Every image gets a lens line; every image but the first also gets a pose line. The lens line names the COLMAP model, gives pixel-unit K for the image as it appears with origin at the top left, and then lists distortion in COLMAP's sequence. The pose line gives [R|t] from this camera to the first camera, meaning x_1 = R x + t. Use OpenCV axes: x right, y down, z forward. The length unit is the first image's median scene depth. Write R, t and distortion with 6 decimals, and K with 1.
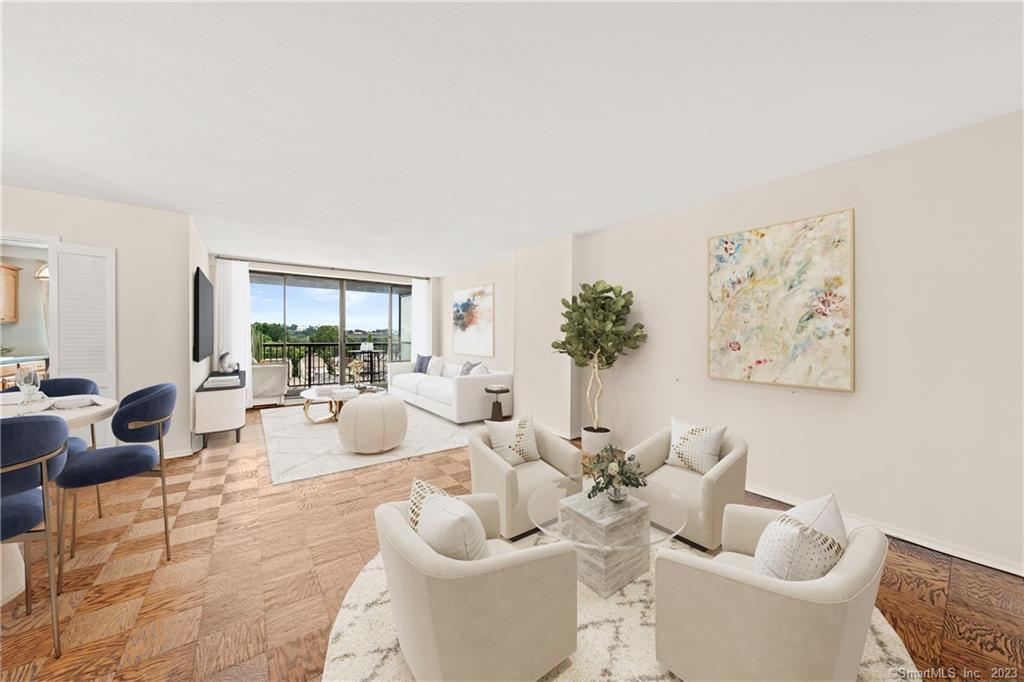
lens RADIAL K [[359.4, 0, 505.6], [0, 359.4, 339.1], [0, 0, 1]] dist [0.001546, 0.000069]
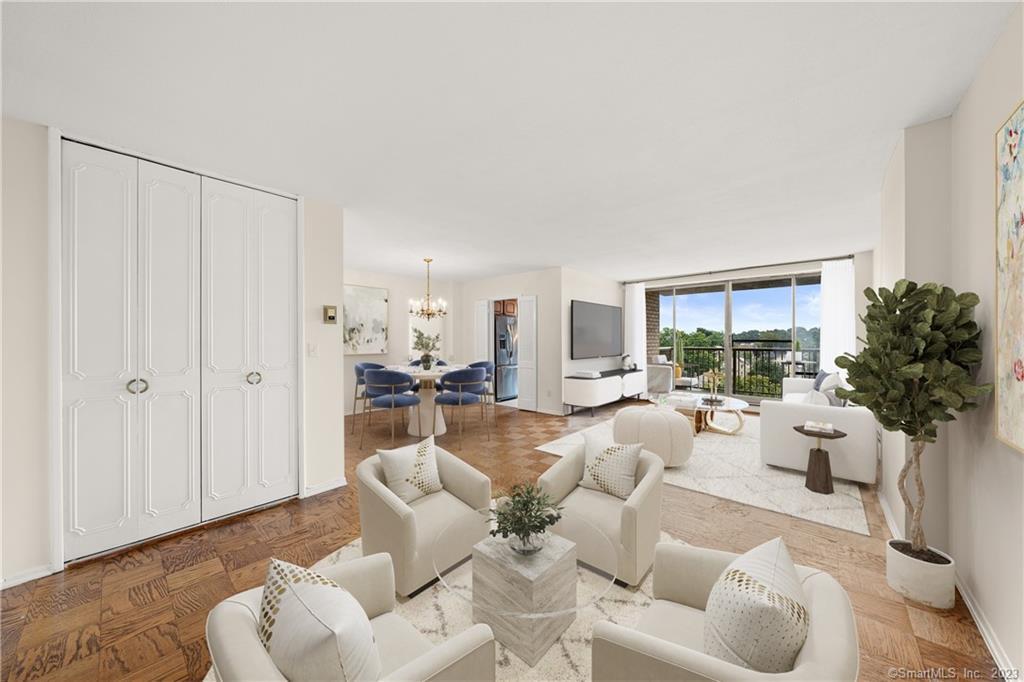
lens RADIAL K [[359.4, 0, 505.6], [0, 359.4, 339.1], [0, 0, 1]] dist [0.001546, 0.000069]
pose [[0.204041, -0.007581, -0.978933, 0.404178], [0.000749, 0.999971, -0.007588, -0.010223], [0.978962, 0.000815, 0.204041, 0.289483]]
